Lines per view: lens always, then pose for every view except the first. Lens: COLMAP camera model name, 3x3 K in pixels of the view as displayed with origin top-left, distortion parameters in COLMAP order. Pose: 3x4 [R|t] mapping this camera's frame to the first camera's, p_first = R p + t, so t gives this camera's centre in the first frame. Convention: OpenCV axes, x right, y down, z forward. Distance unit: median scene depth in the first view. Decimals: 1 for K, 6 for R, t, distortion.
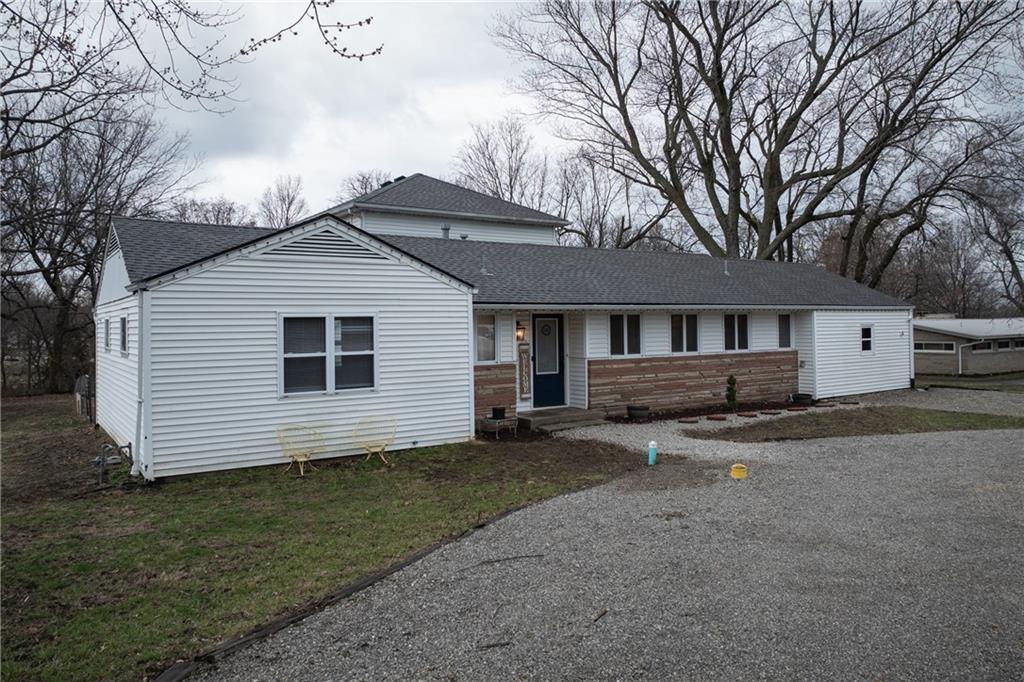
lens RADIAL K [[749.7, 0, 540.9], [0, 749.7, 312.5], [0, 0, 1]] dist [-0.033006, 0.006066]
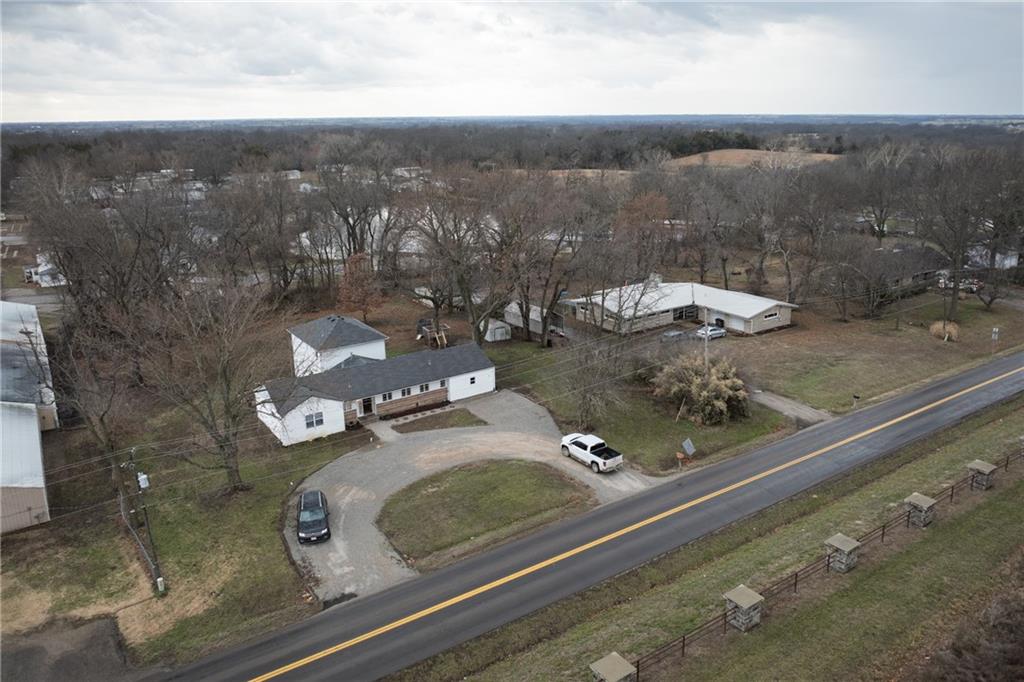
lens RADIAL K [[749.7, 0, 541.1], [0, 749.7, 342.3], [0, 0, 1]] dist [-0.033006, 0.006066]
pose [[0.999968, -0.007450, -0.002858, 0.911241], [0.007966, 0.952674, 0.303891, -1.397165], [0.000459, -0.303904, 0.952703, -2.631516]]
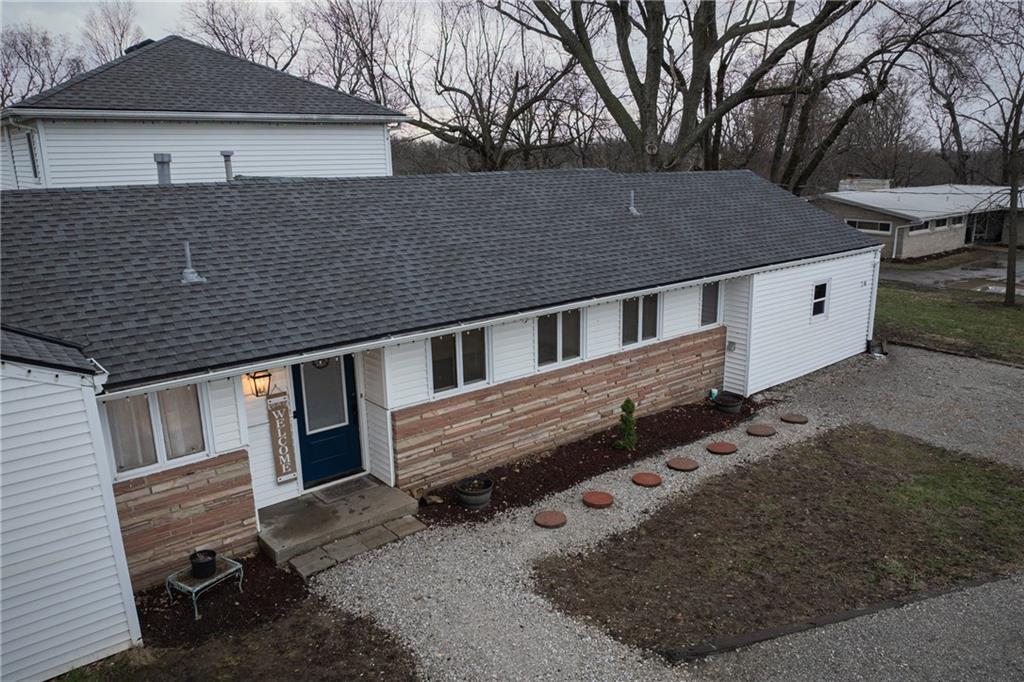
lens RADIAL K [[749.7, 0, 541.3], [0, 749.7, 353.2], [0, 0, 1]] dist [-0.033006, 0.006066]
pose [[0.994363, -0.024837, 0.103078, 0.110694], [-0.004117, 0.962398, 0.271611, -0.132266], [-0.105948, -0.270504, 0.956871, 0.384821]]
